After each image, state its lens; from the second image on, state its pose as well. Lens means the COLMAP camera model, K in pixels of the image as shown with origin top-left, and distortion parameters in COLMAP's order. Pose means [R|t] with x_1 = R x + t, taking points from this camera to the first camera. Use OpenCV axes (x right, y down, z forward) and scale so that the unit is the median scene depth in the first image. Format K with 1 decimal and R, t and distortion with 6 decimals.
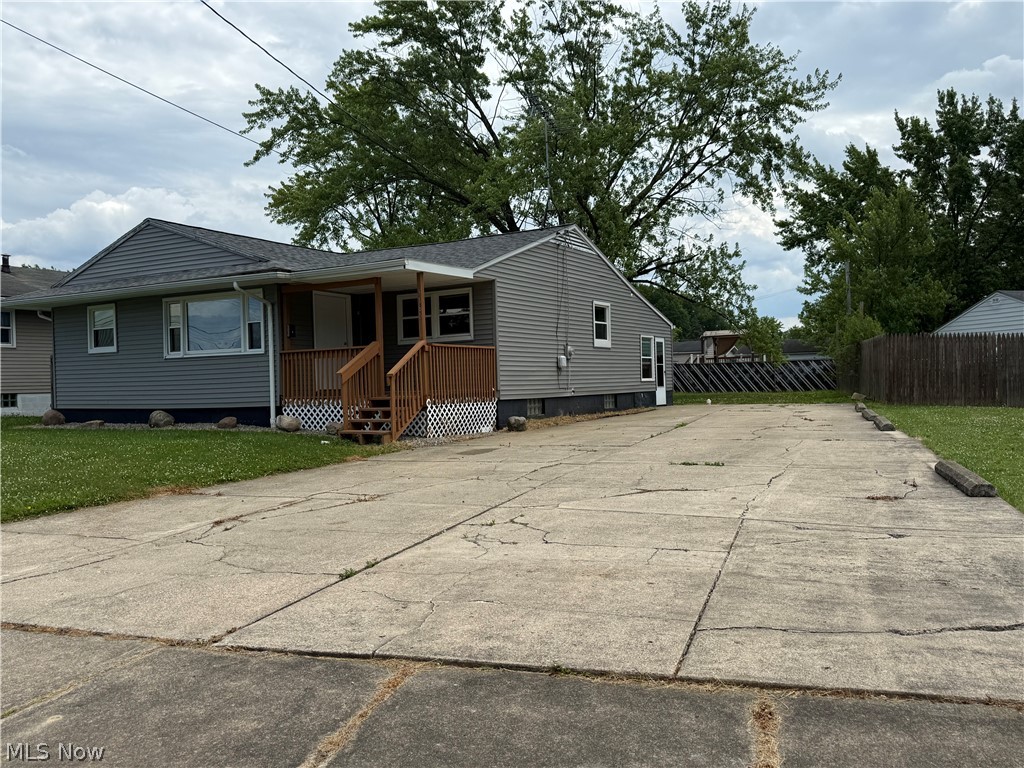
lens RADIAL K [[871.0, 0, 512.0], [0, 871.0, 384.0], [0, 0, 1]] dist [0.005238, 0.000733]
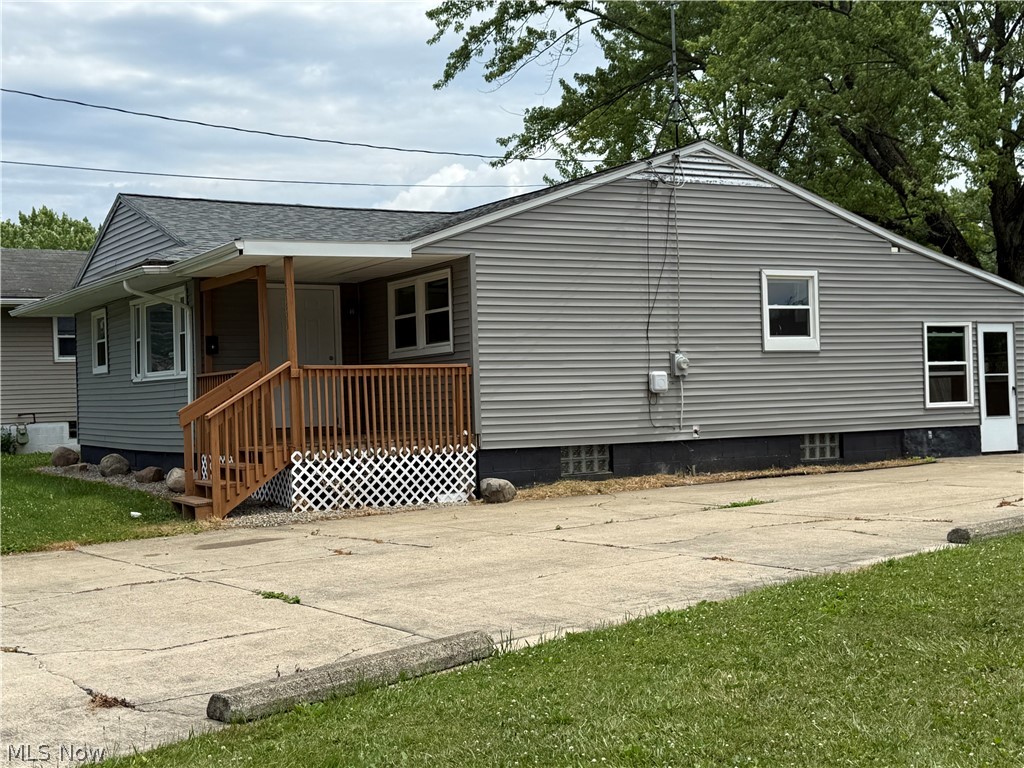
lens RADIAL K [[1324.5, 0, 512.0], [0, 1324.5, 384.0], [0, 0, 1]] dist [0.123135, 0.011363]
pose [[0.854315, -0.005190, -0.519730, 0.445175], [0.007659, 0.999967, 0.002603, -0.027525], [0.519700, -0.006204, 0.854327, 0.191970]]
